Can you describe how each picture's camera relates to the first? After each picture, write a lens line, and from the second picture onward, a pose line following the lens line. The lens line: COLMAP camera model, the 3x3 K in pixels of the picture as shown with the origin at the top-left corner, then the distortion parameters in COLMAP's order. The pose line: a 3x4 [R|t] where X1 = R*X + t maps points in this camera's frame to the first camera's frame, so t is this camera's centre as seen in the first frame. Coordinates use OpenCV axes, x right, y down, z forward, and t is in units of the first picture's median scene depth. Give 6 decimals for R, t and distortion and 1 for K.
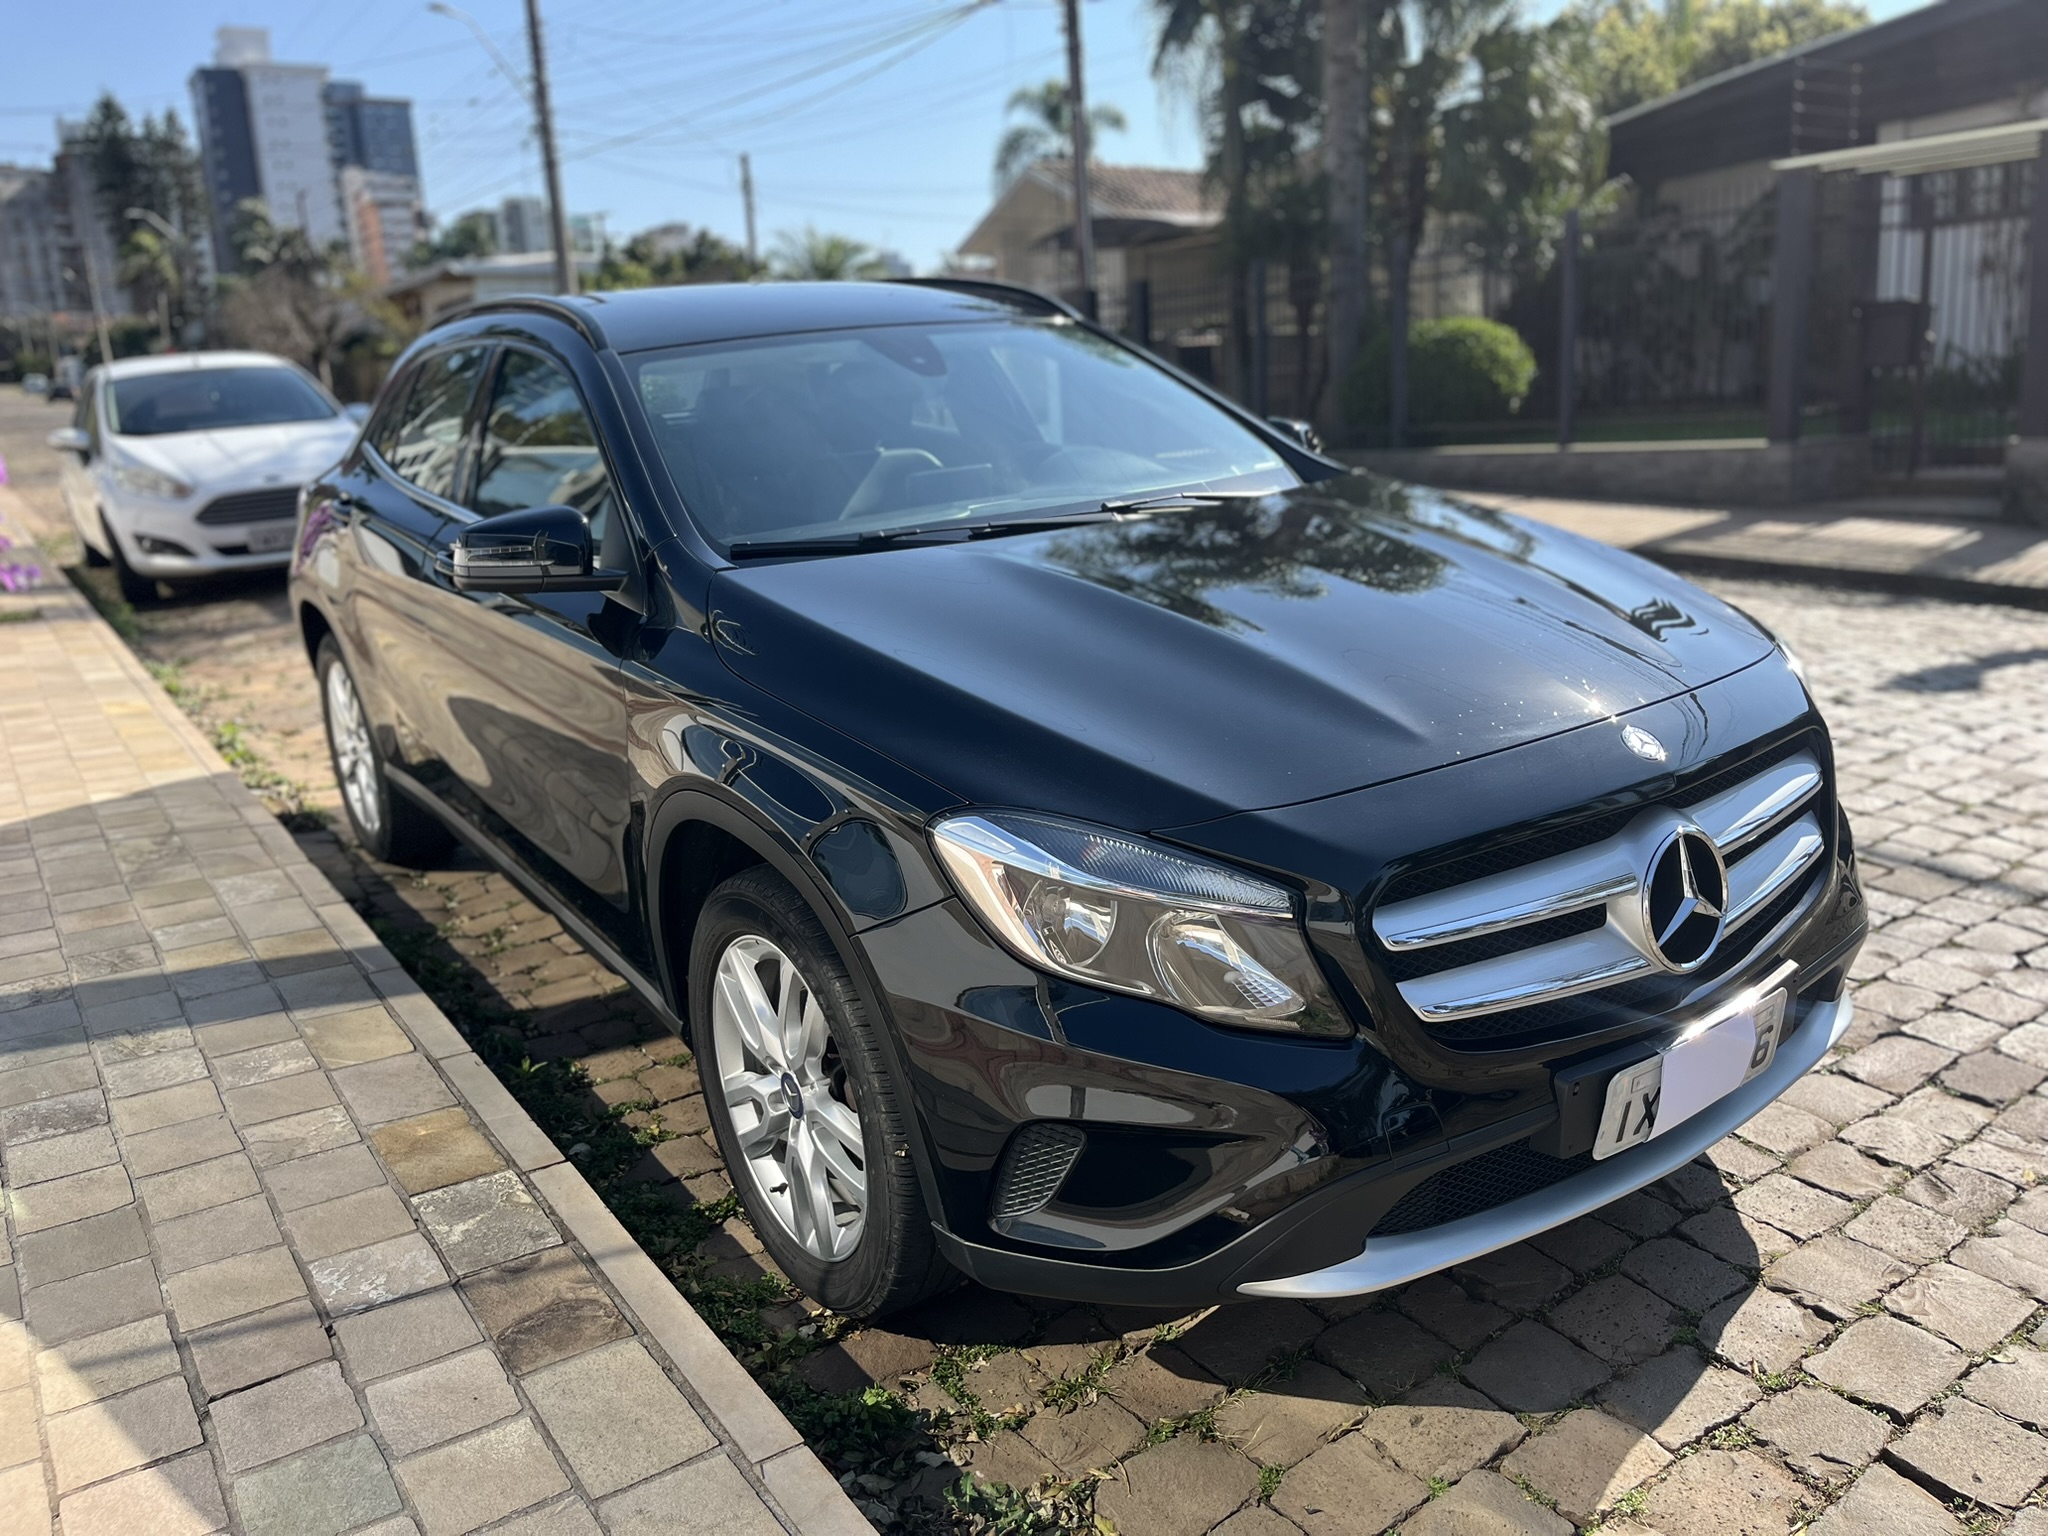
lens RADIAL K [[1602.6, 0, 1024.0], [0, 1602.6, 768.0], [0, 0, 1]] dist [0.004283, 0.000302]
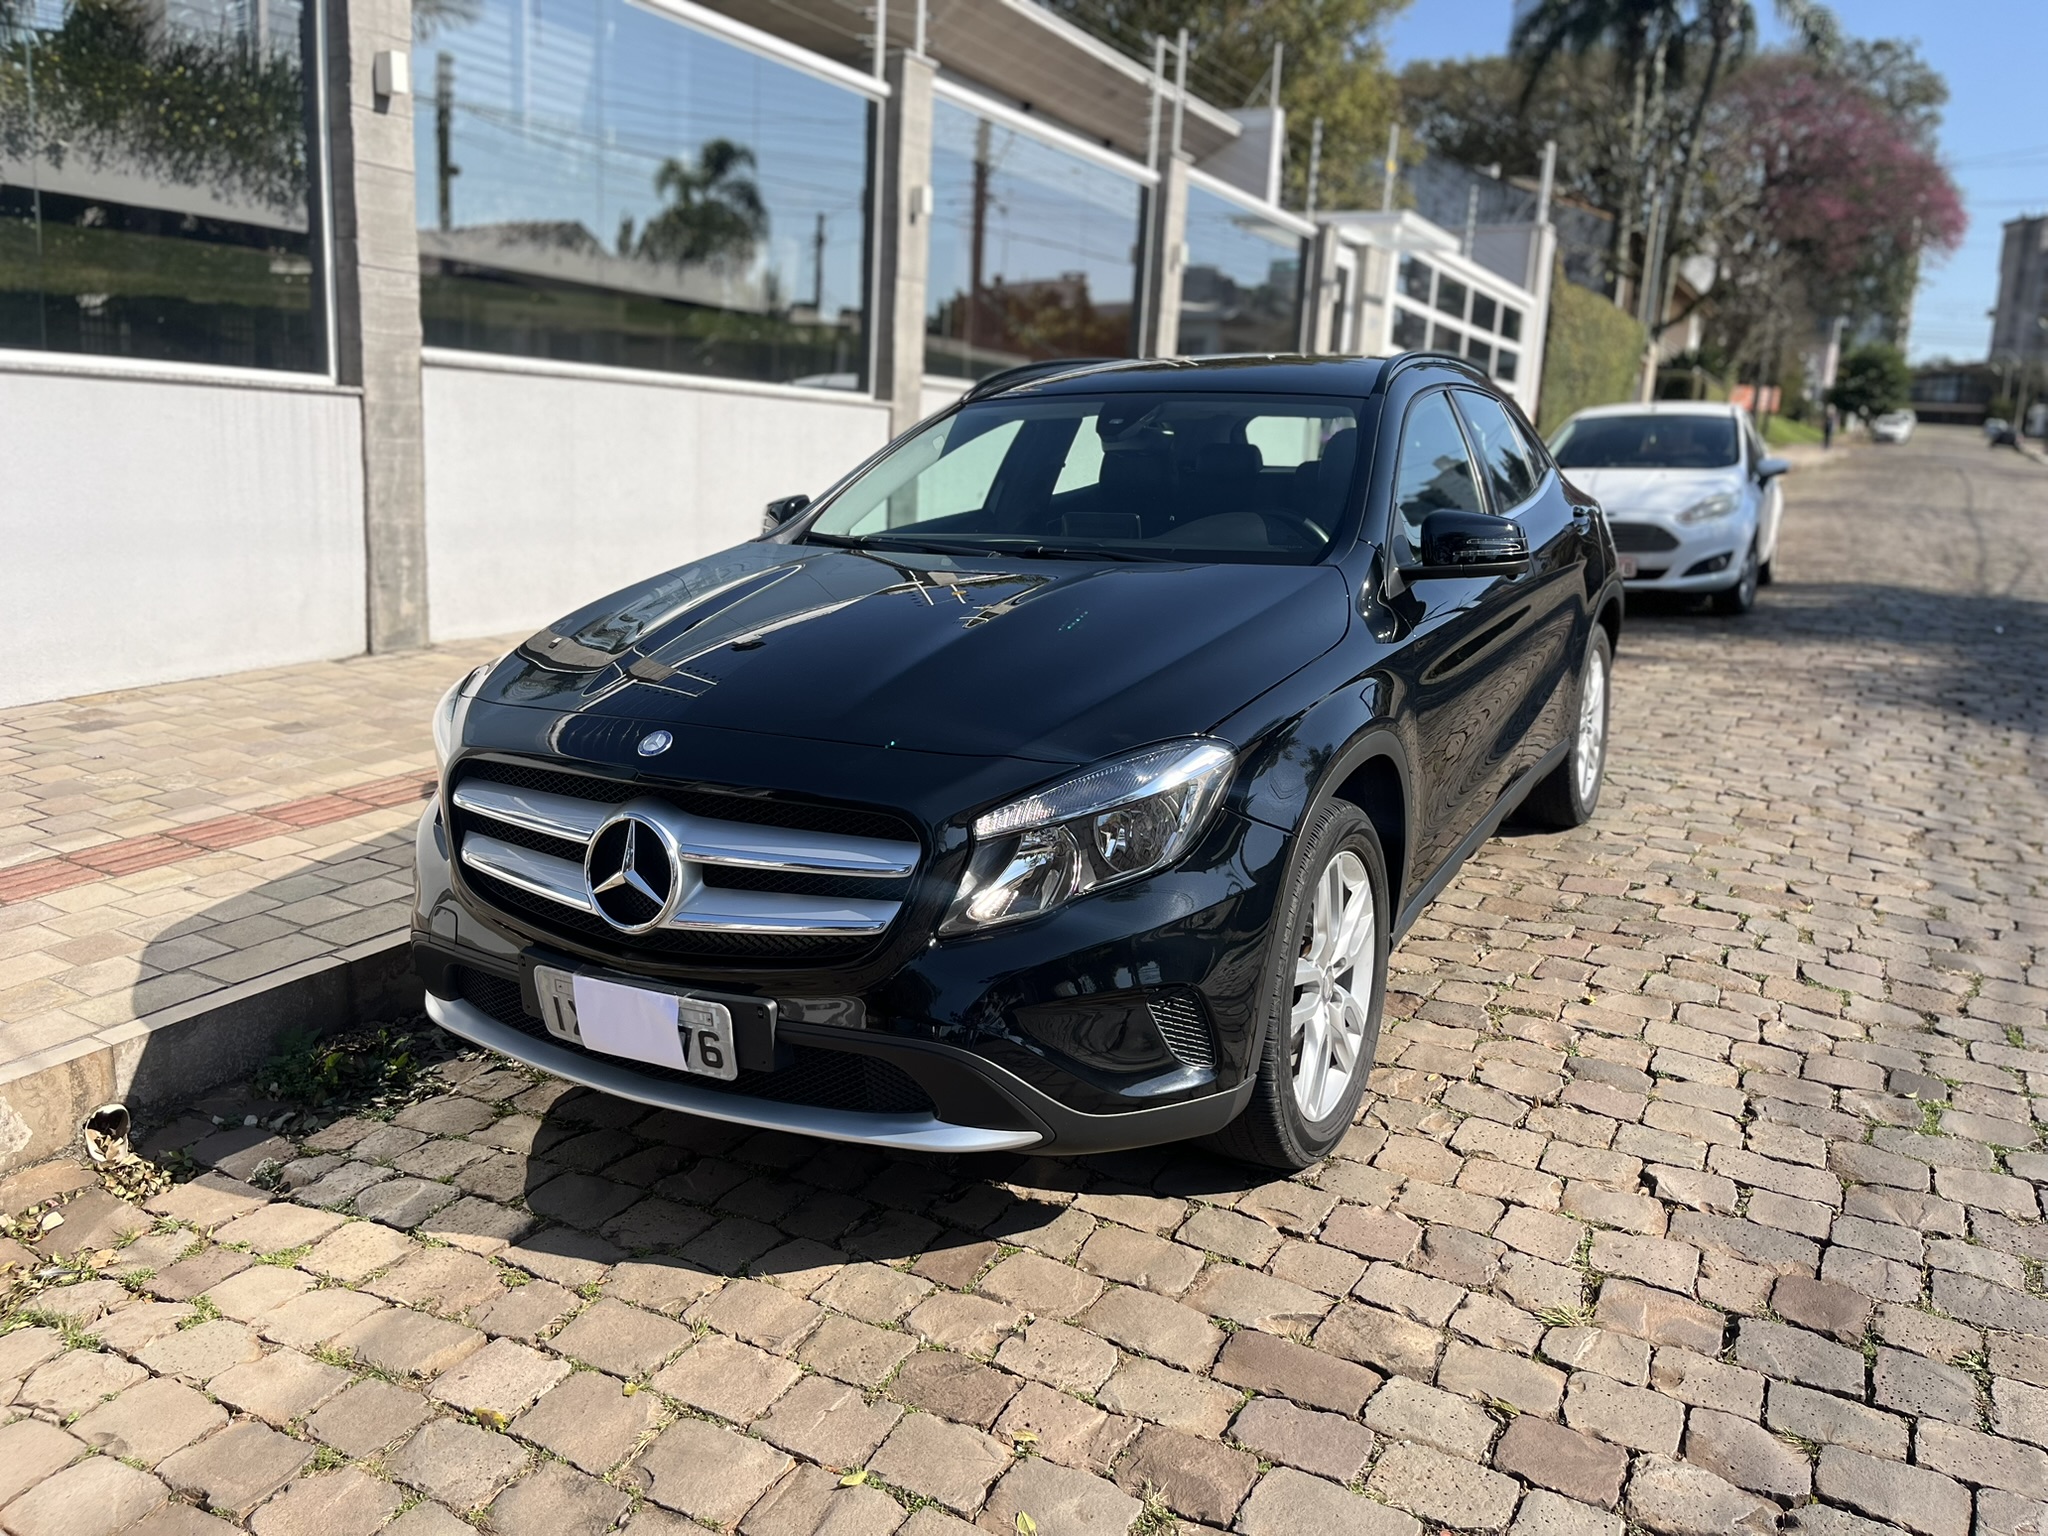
lens RADIAL K [[1602.6, 0, 1024.0], [0, 1602.6, 768.0], [0, 0, 1]] dist [0.004283, 0.000302]
pose [[0.436605, 0.259666, -0.861365, 1.581084], [-0.276894, 0.949750, 0.145960, -0.256401], [0.855982, 0.174780, 0.486566, 0.650090]]
